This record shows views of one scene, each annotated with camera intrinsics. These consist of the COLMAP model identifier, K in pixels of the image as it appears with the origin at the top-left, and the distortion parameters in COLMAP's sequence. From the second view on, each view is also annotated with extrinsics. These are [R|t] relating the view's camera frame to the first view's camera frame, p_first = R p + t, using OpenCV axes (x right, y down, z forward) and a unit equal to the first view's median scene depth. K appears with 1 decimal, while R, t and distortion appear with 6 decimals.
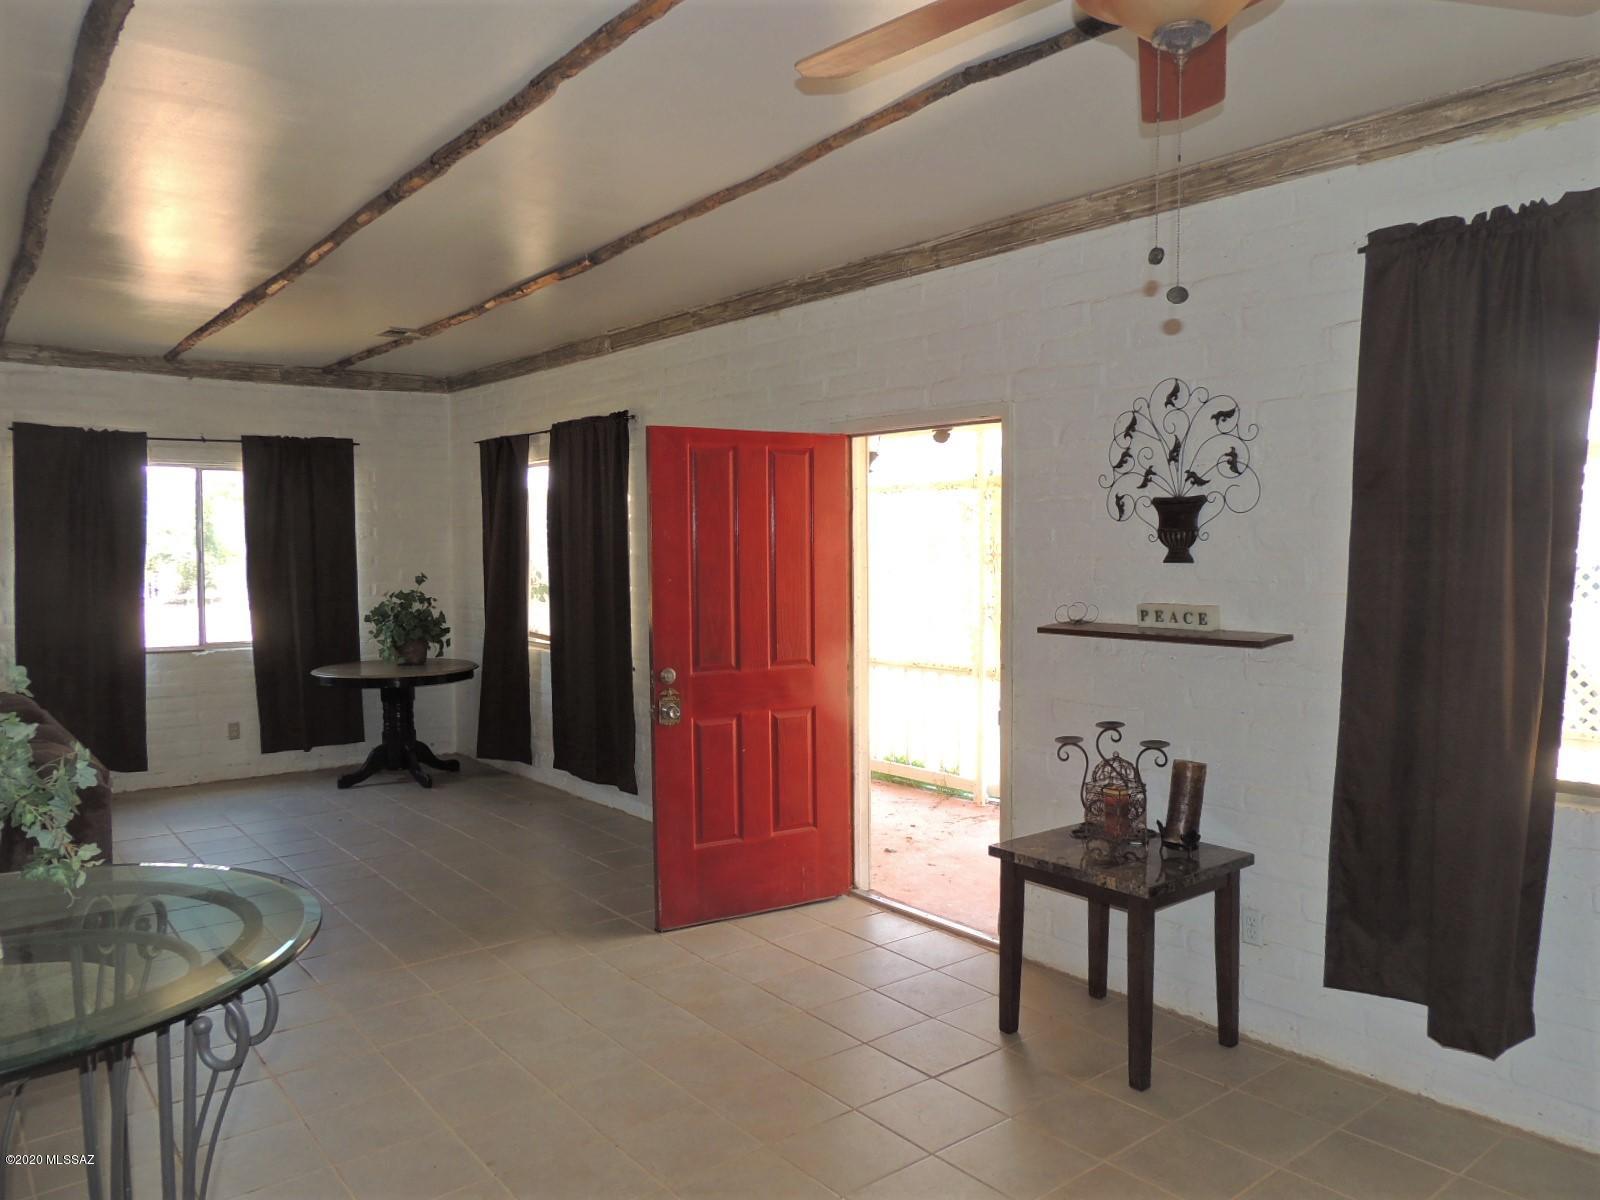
lens RADIAL K [[1134.4, 0, 801.8], [0, 1134.4, 603.9], [0, 0, 1]] dist [-0.023906, -0.000645]
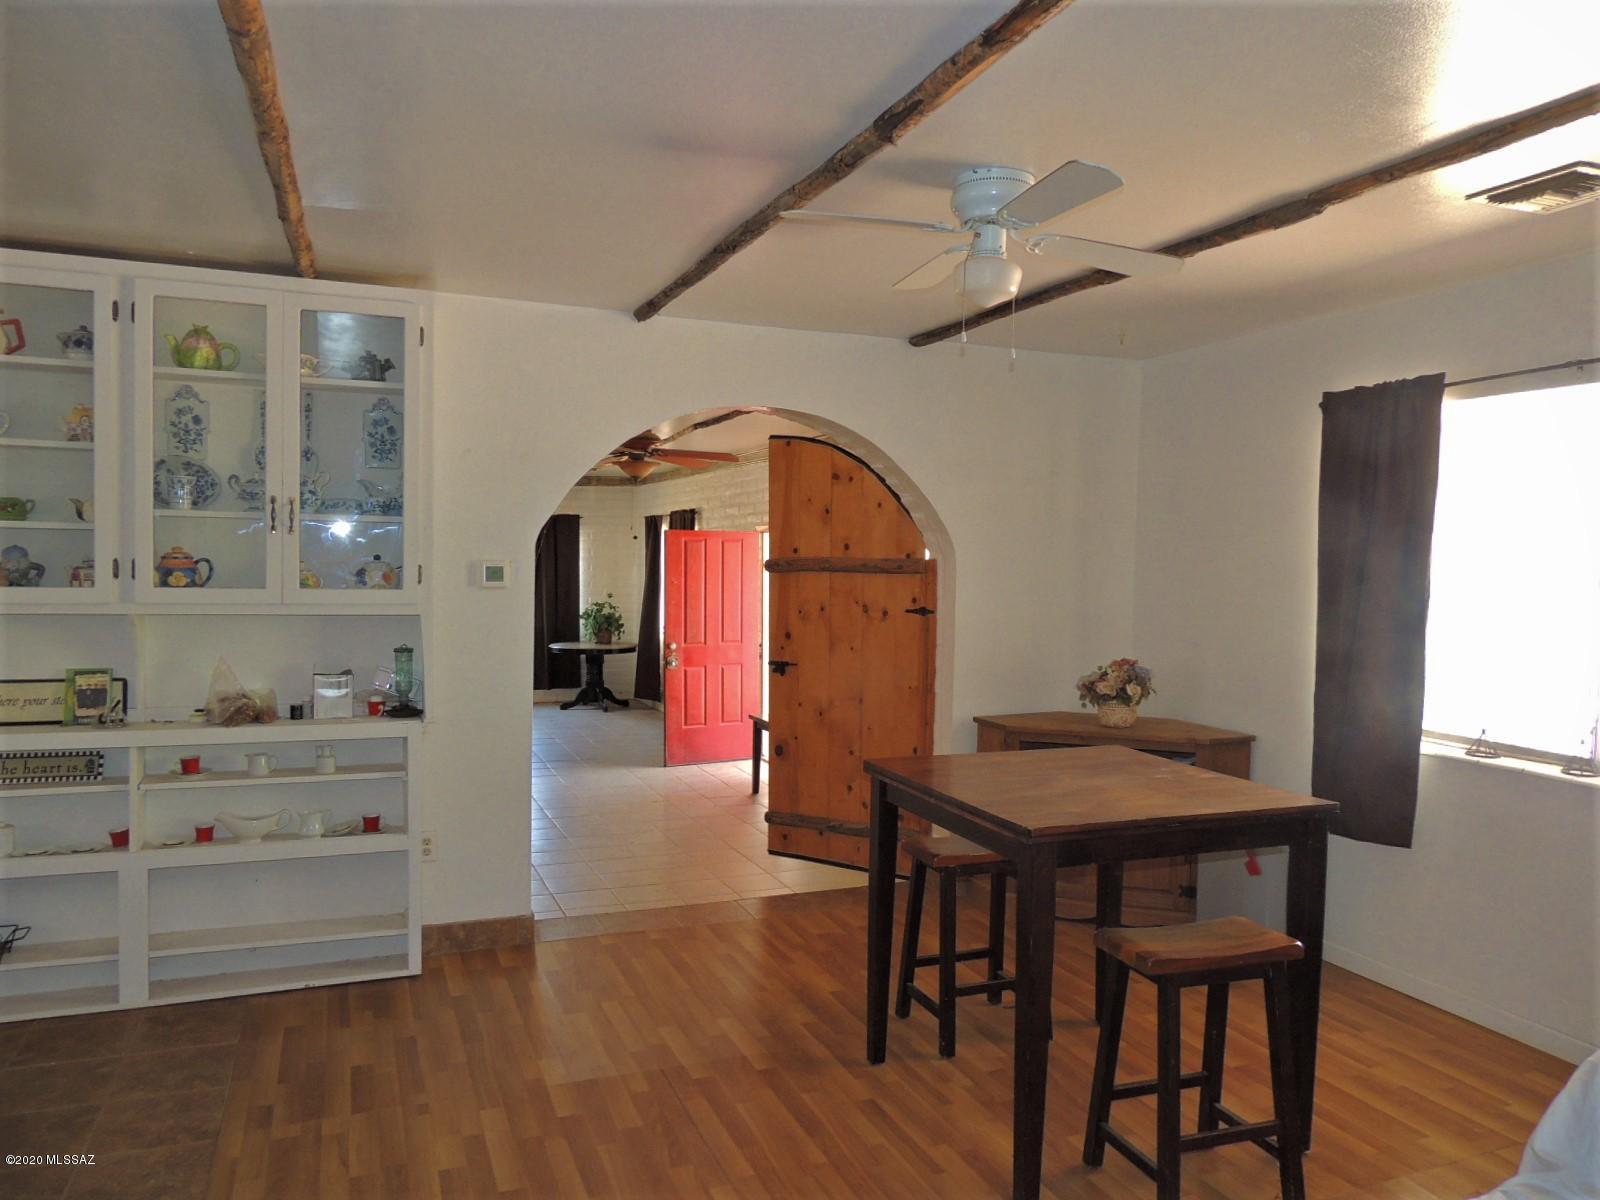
lens RADIAL K [[1134.4, 0, 791.9], [0, 1134.4, 607.3], [0, 0, 1]] dist [-0.023906, -0.000645]
pose [[0.957720, 0.029451, -0.286189, 0.488966], [-0.032008, 0.999479, -0.004257, -0.005391], [0.285915, 0.013238, 0.958164, -0.677031]]
